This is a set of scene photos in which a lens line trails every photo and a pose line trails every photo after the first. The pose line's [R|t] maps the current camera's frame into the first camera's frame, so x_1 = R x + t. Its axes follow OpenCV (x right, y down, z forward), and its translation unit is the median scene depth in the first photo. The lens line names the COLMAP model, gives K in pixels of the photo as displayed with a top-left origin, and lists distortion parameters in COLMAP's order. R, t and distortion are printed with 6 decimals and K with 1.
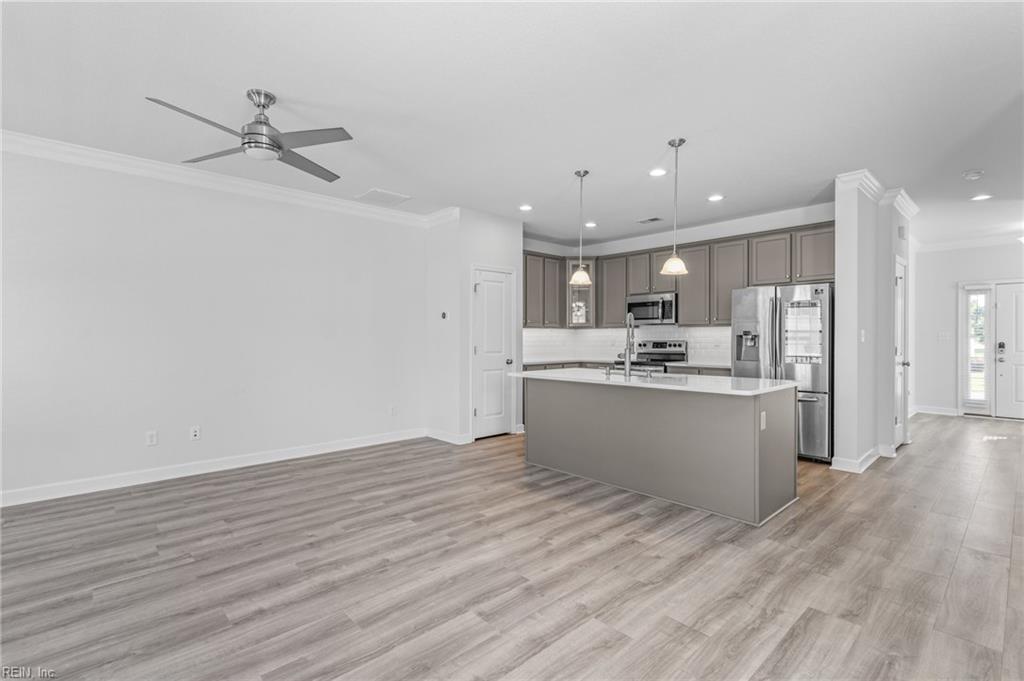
lens RADIAL K [[483.3, 0, 516.3], [0, 483.3, 335.0], [0, 0, 1]] dist [0.013209, -0.000270]
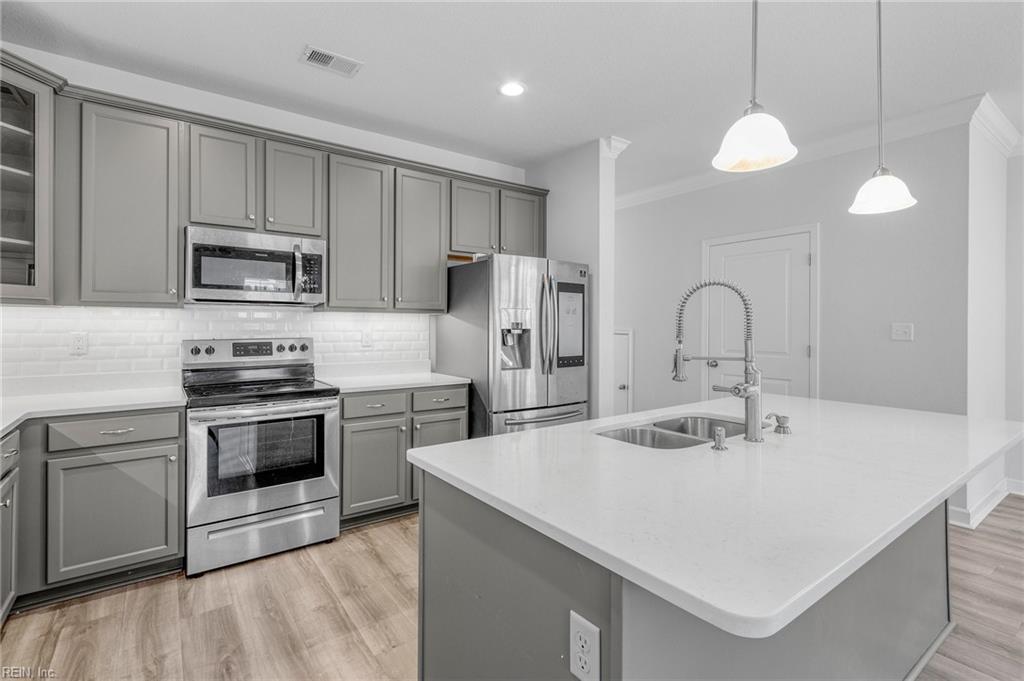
lens RADIAL K [[473.8, 0, 508.1], [0, 473.8, 324.0], [0, 0, 1]] dist [0.000342, -0.000309]
pose [[0.138232, -0.004858, 0.990388, -0.116614], [-0.016750, 0.999833, 0.007242, -0.010010], [-0.990258, -0.017590, 0.138127, 0.741549]]
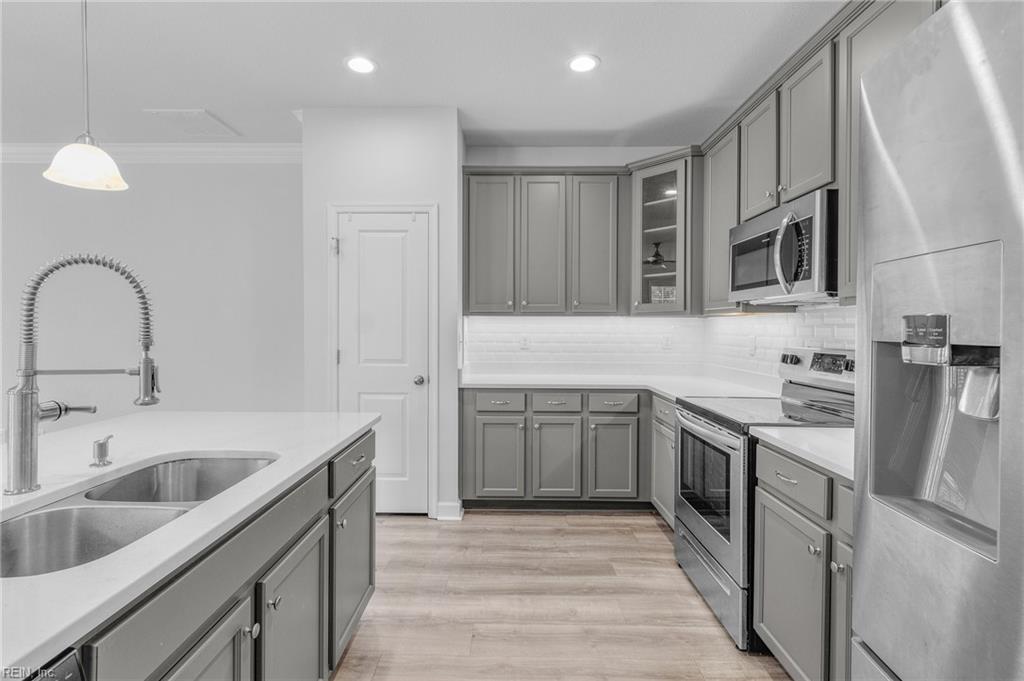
lens RADIAL K [[472.2, 0, 505.5], [0, 472.2, 332.6], [0, 0, 1]] dist [0.004633, 0.000113]
pose [[0.709799, 0.009777, -0.704337, 0.388744], [0.002502, 0.999862, 0.016401, -0.005829], [0.704400, -0.013403, 0.709676, 0.651260]]
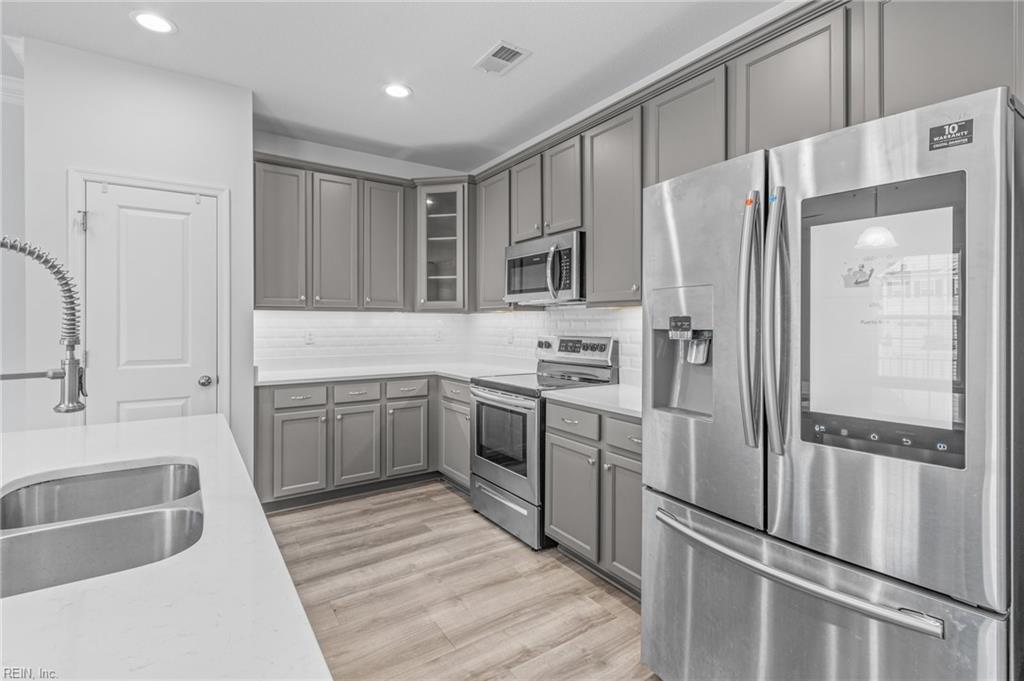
lens RADIAL K [[473.8, 0, 508.1], [0, 473.8, 324.0], [0, 0, 1]] dist [0.000342, -0.000309]
pose [[0.984485, 0.001068, -0.175464, 0.336805], [0.000982, 0.999932, 0.011600, -0.006822], [0.175465, -0.011593, 0.984417, 0.551799]]
